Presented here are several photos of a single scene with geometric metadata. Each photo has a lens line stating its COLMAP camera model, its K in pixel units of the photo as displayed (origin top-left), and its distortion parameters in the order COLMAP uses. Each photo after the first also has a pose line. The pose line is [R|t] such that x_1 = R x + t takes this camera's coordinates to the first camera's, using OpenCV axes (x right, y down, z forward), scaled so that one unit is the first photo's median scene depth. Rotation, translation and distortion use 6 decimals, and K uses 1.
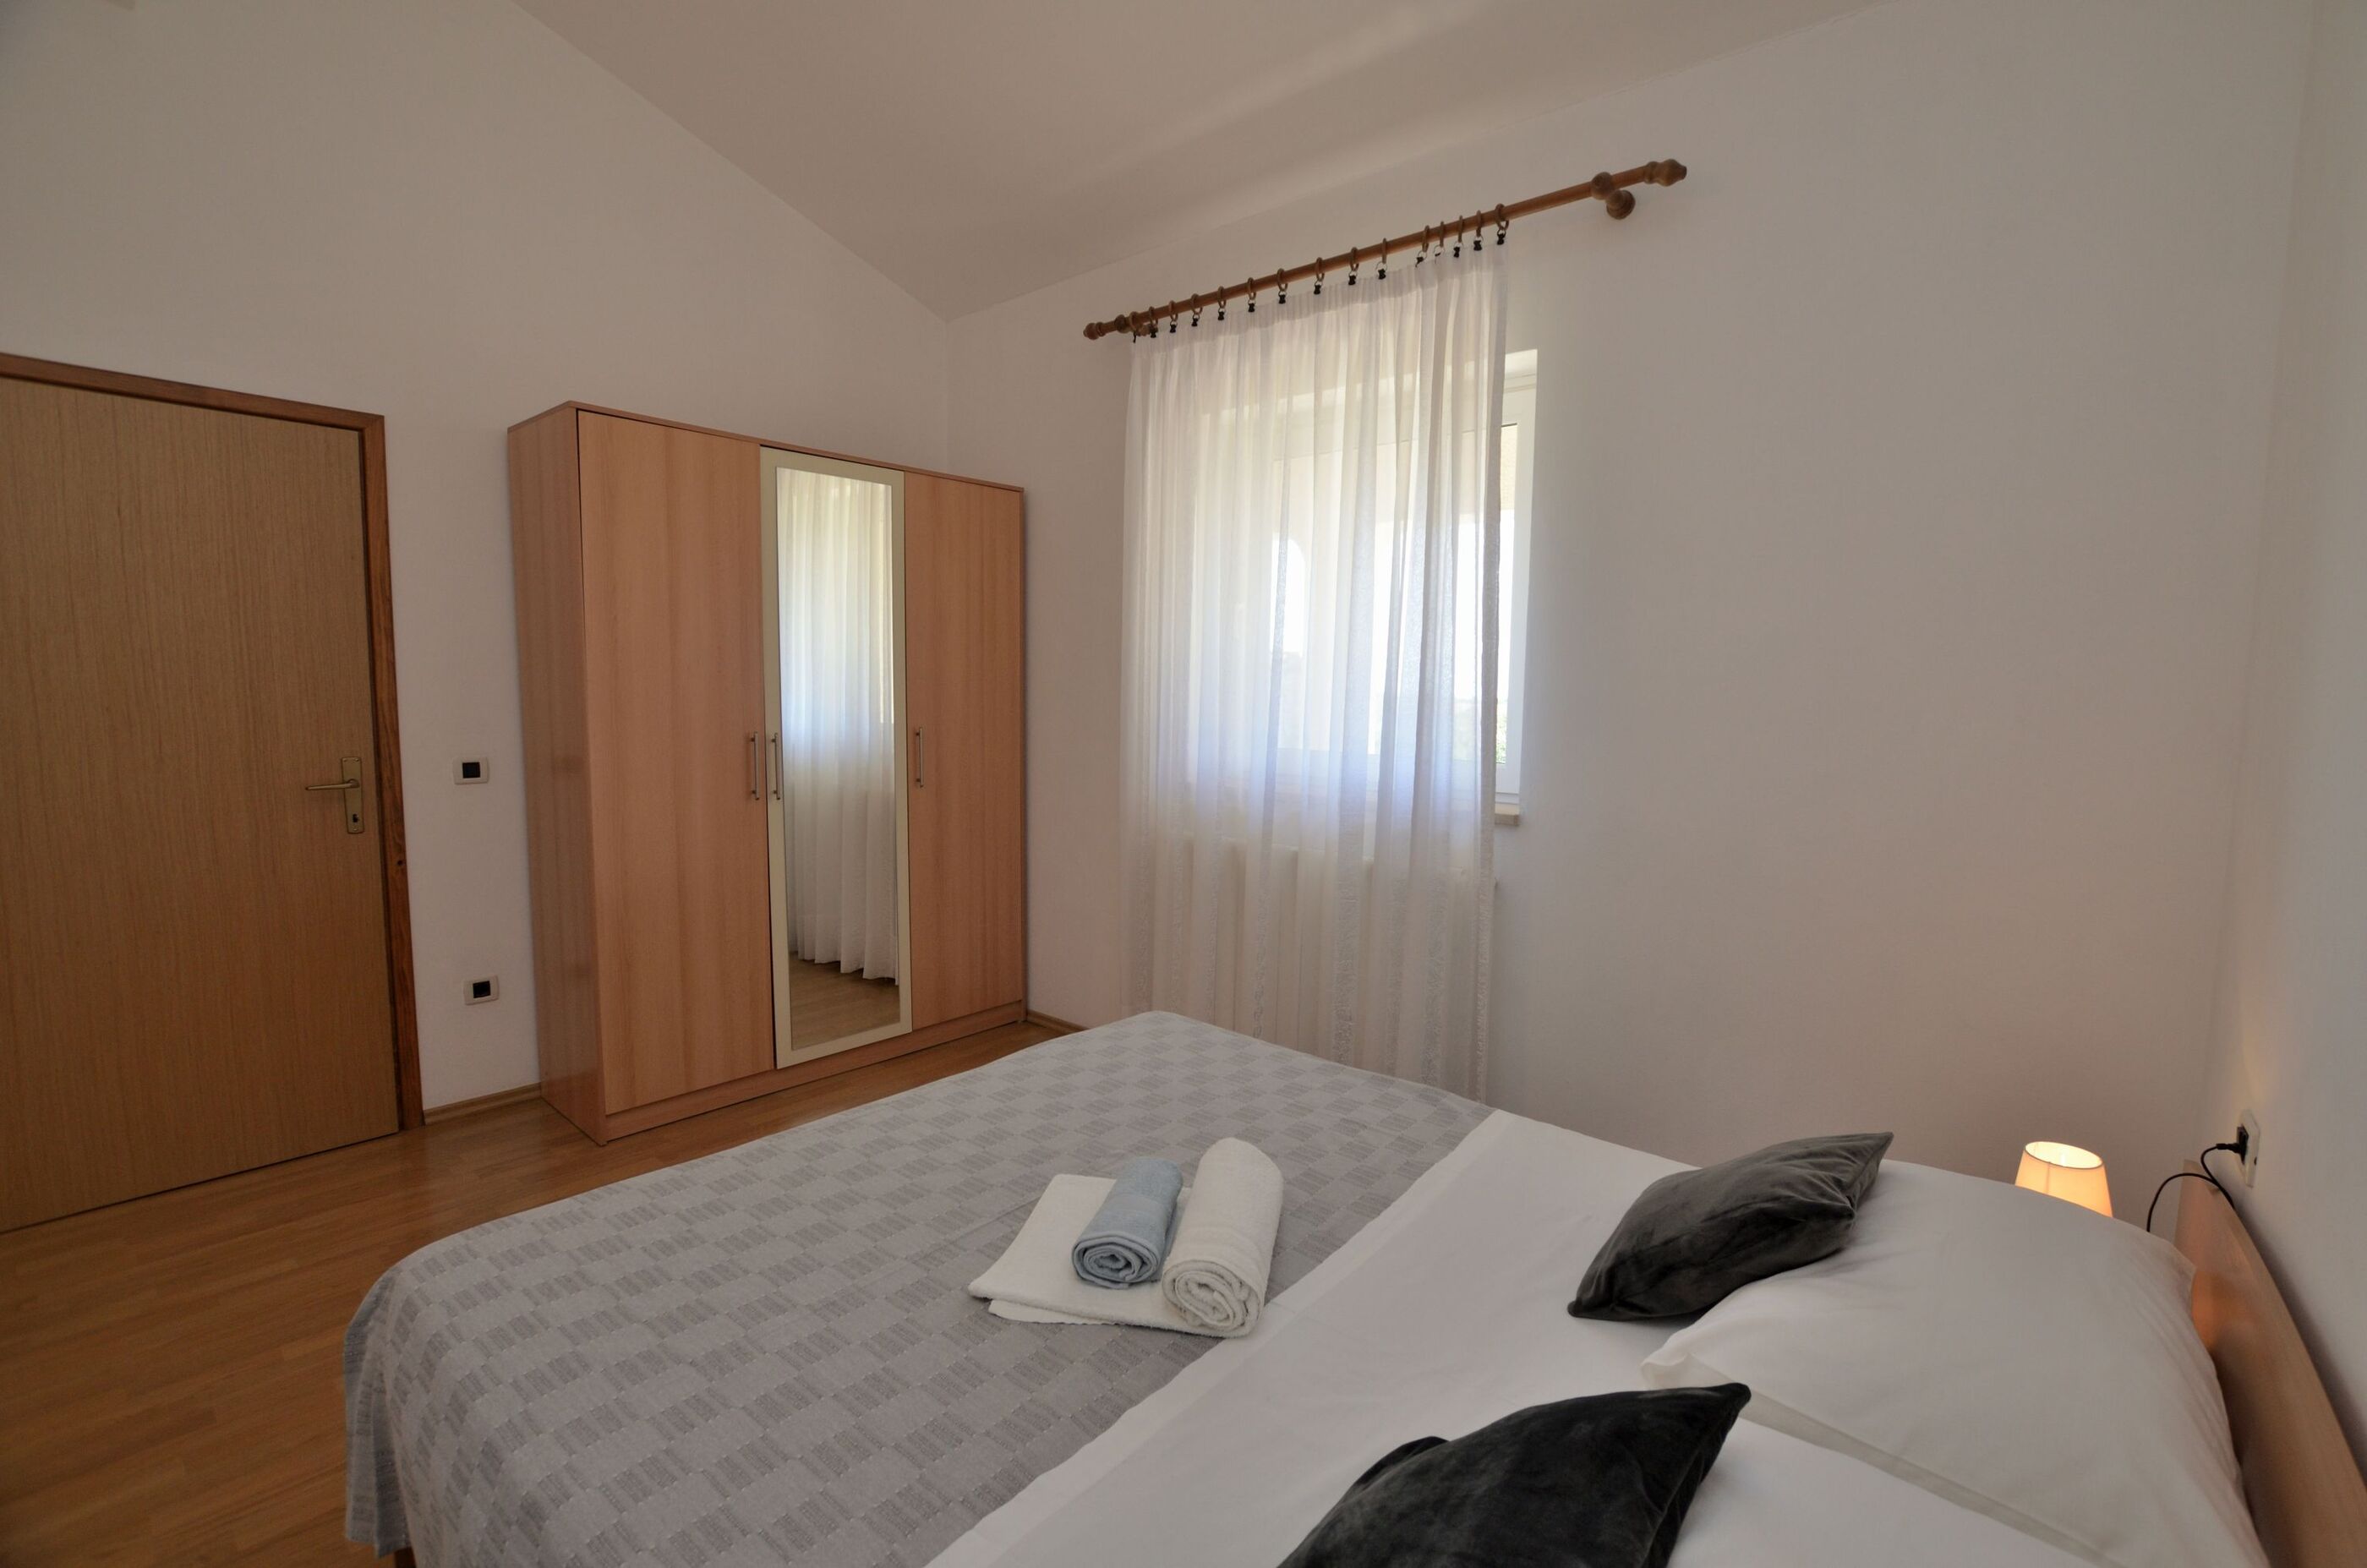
lens RADIAL K [[1037.7, 0, 1205.7], [0, 1037.7, 783.5], [0, 0, 1]] dist [-0.033163, 0.003543]
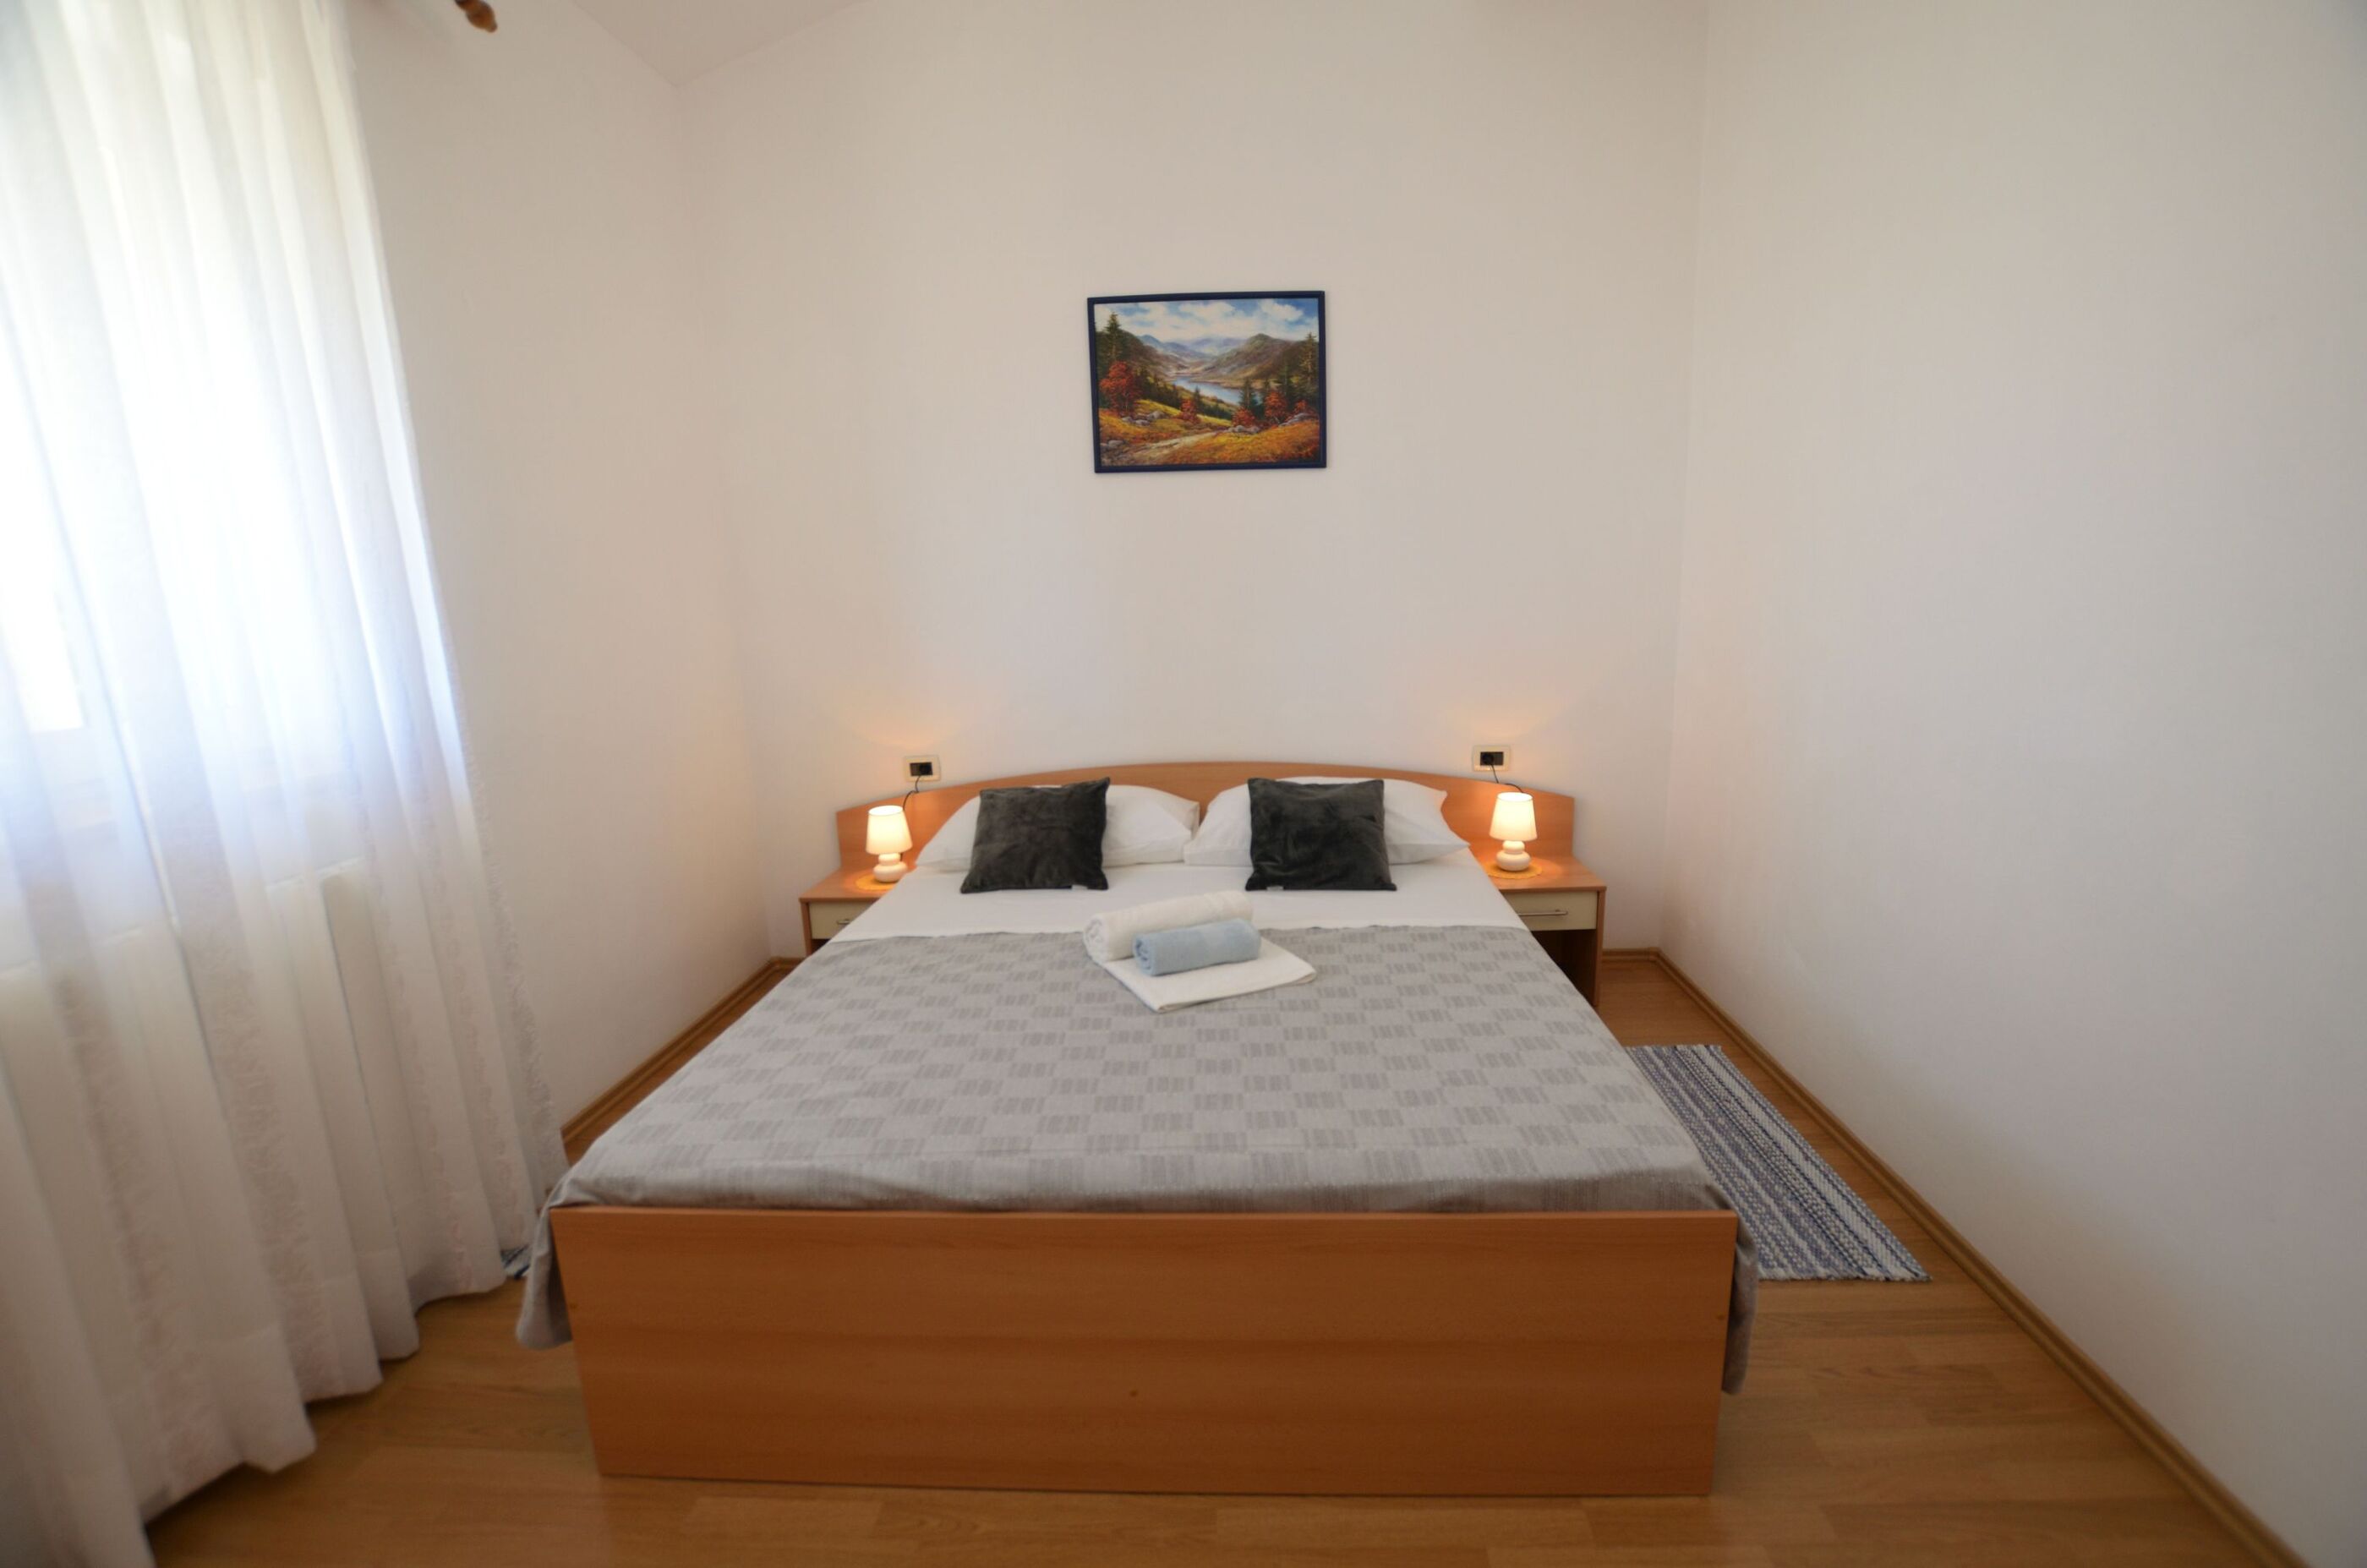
lens RADIAL K [[1038.7, 0, 1206.9], [0, 1038.7, 789.3], [0, 0, 1]] dist [-0.037140, 0.006639]
pose [[-0.607166, -0.160133, 0.778272, -0.746604], [0.092161, 0.958678, 0.269151, -0.106831], [-0.789212, 0.235146, -0.567319, 1.133780]]
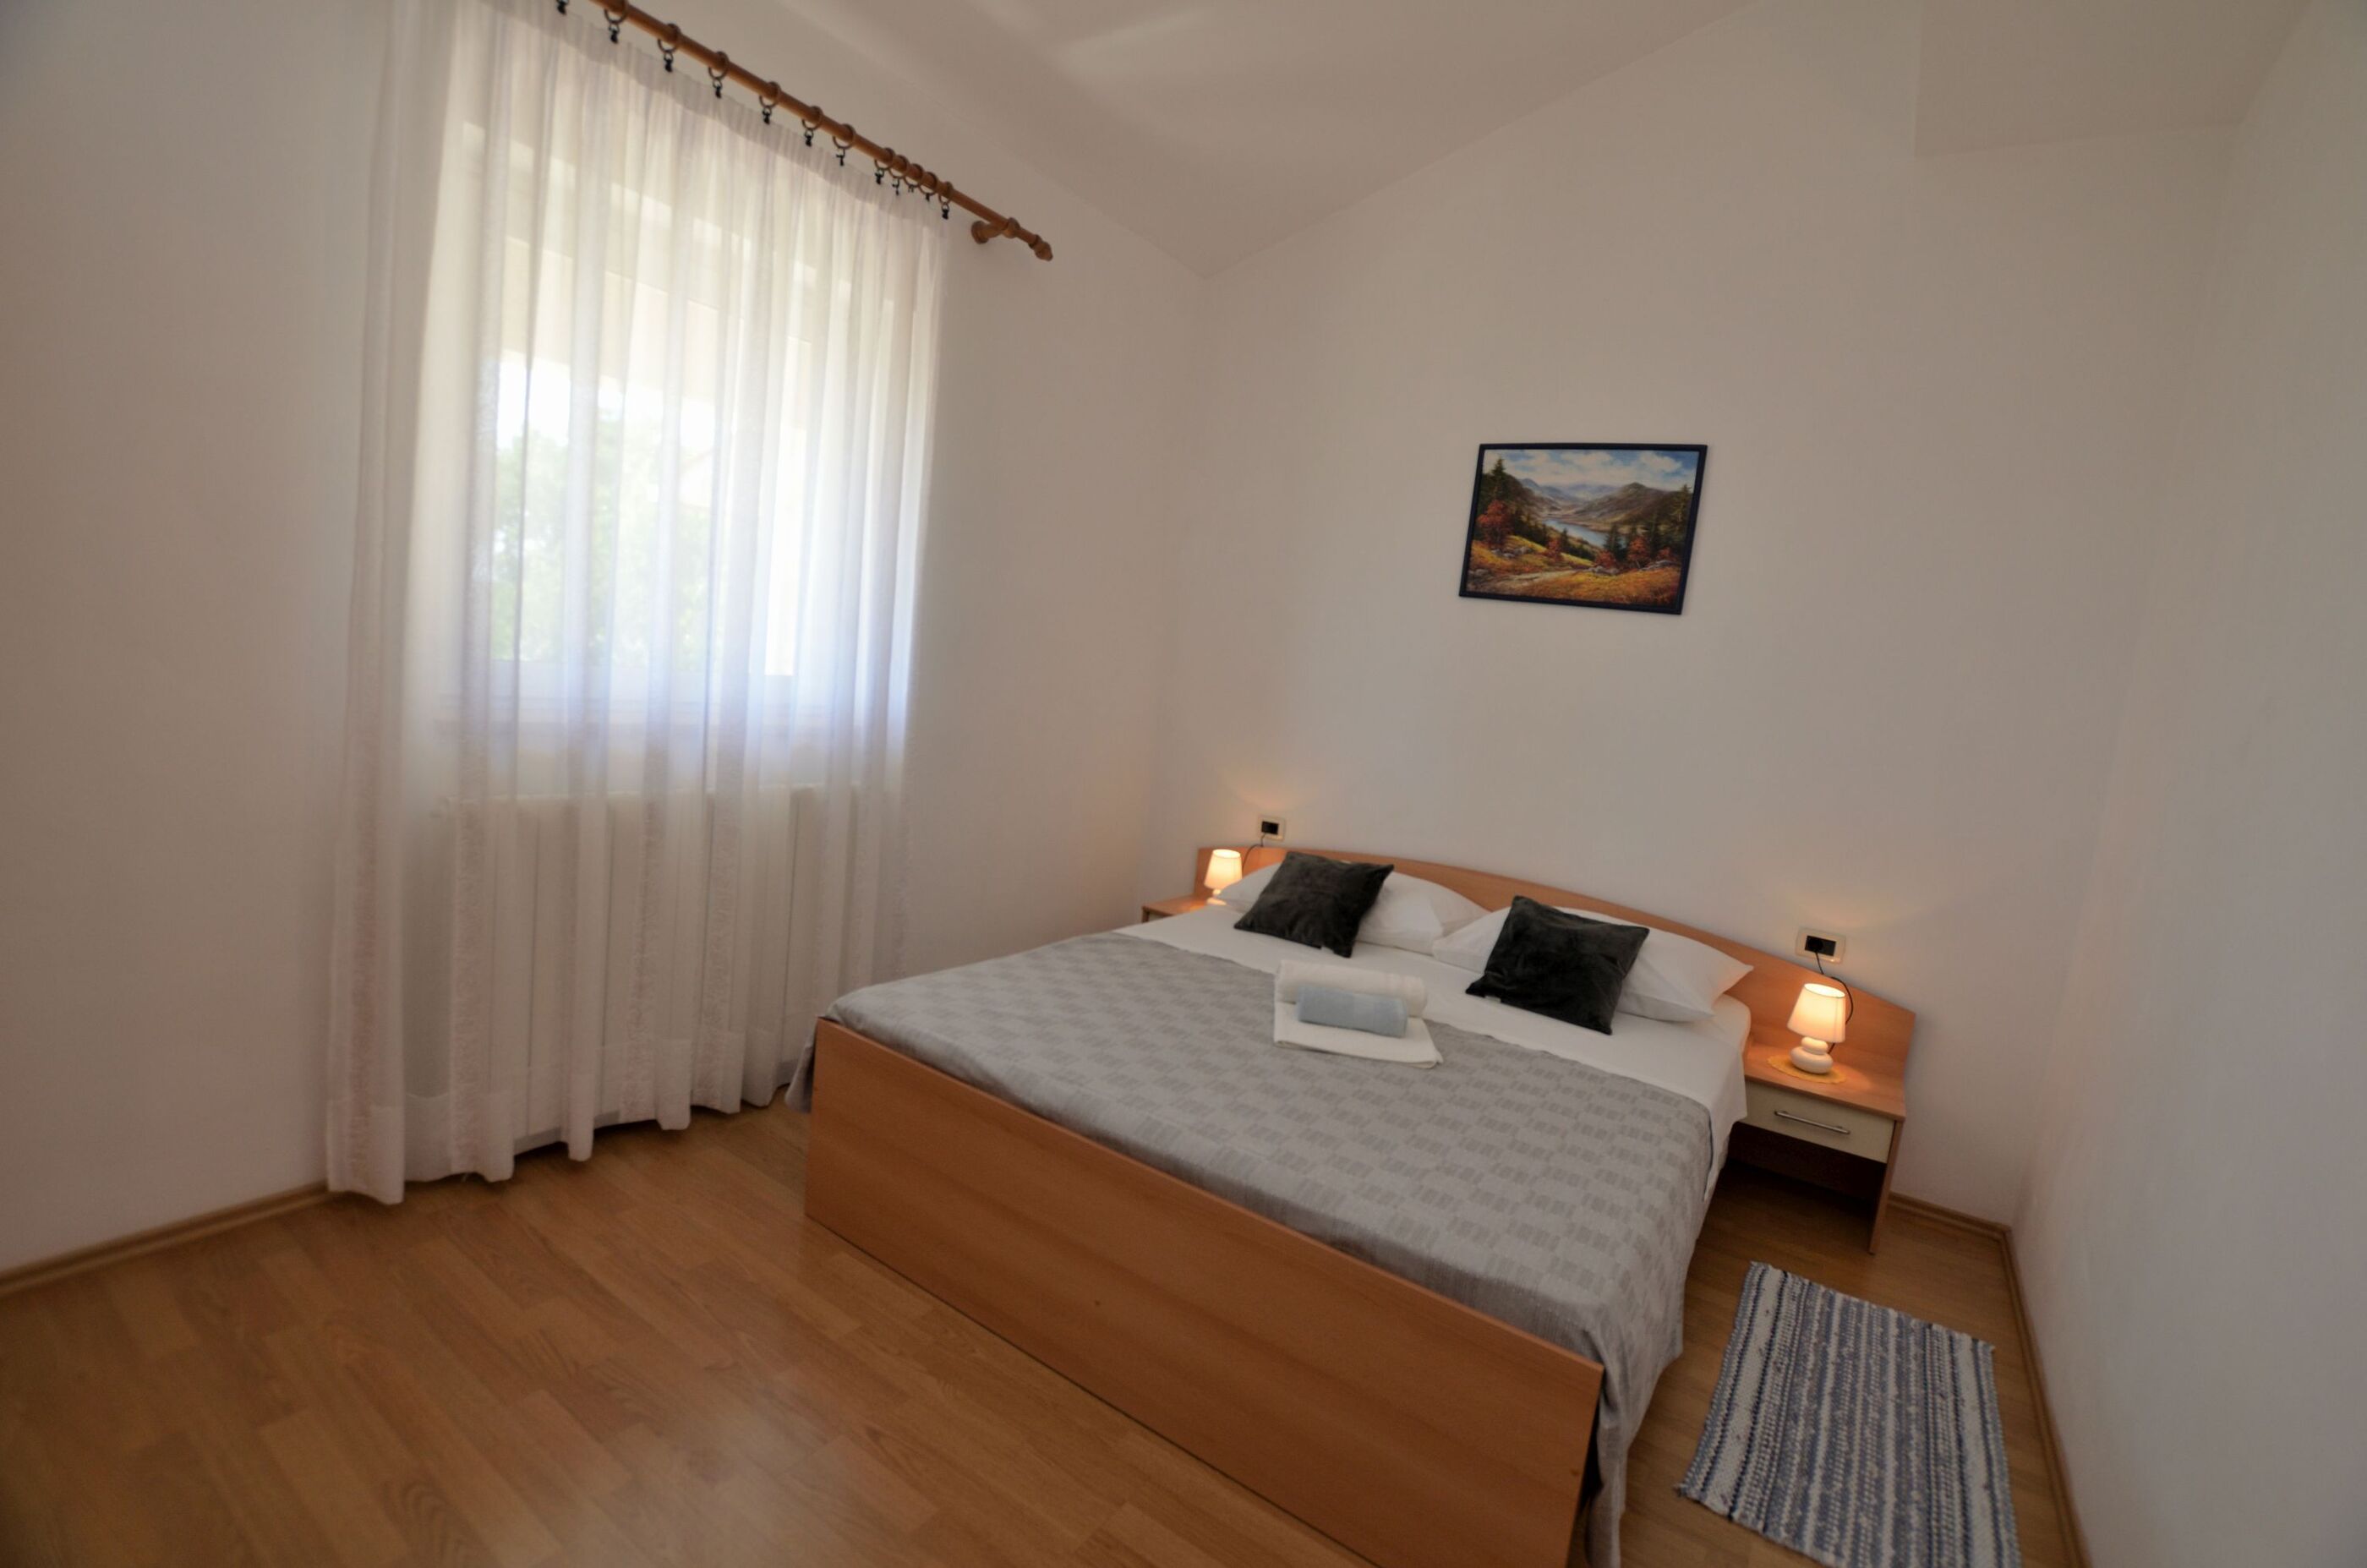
lens RADIAL K [[1037.7, 0, 1205.7], [0, 1037.7, 783.5], [0, 0, 1]] dist [-0.033163, 0.003543]
pose [[-0.109367, -0.147585, 0.982984, -1.008313], [-0.023283, 0.989025, 0.145902, -0.095041], [-0.993729, -0.006930, -0.111603, 0.909989]]
